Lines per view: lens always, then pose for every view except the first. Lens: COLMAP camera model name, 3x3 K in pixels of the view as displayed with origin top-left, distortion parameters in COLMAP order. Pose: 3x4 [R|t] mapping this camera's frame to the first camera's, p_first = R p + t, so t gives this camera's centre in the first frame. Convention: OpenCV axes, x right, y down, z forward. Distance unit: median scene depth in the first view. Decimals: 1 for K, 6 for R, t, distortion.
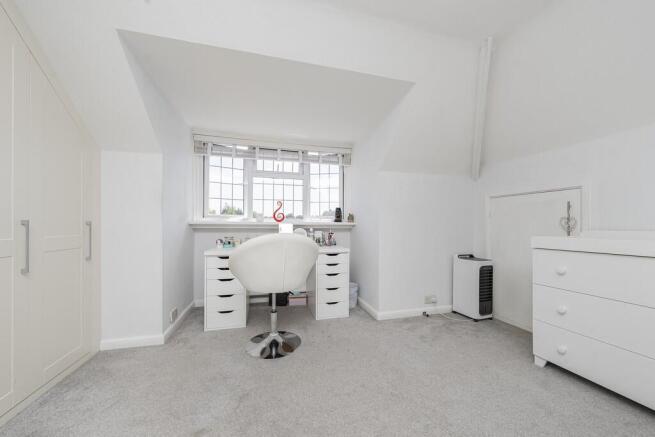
lens RADIAL K [[231.1, 0, 326.4], [0, 231.1, 222.9], [0, 0, 1]] dist [-0.000233, -0.000121]
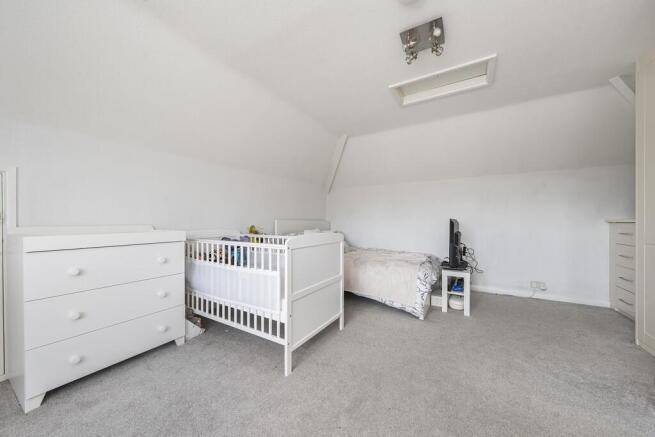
lens RADIAL K [[231.1, 0, 328.3], [0, 231.1, 219.9], [0, 0, 1]] dist [-0.000233, -0.000121]
pose [[-0.684813, -0.001876, 0.728716, -0.287853], [-0.006060, 0.999977, -0.003120, 0.004927], [-0.728694, -0.006553, -0.684809, 0.877482]]
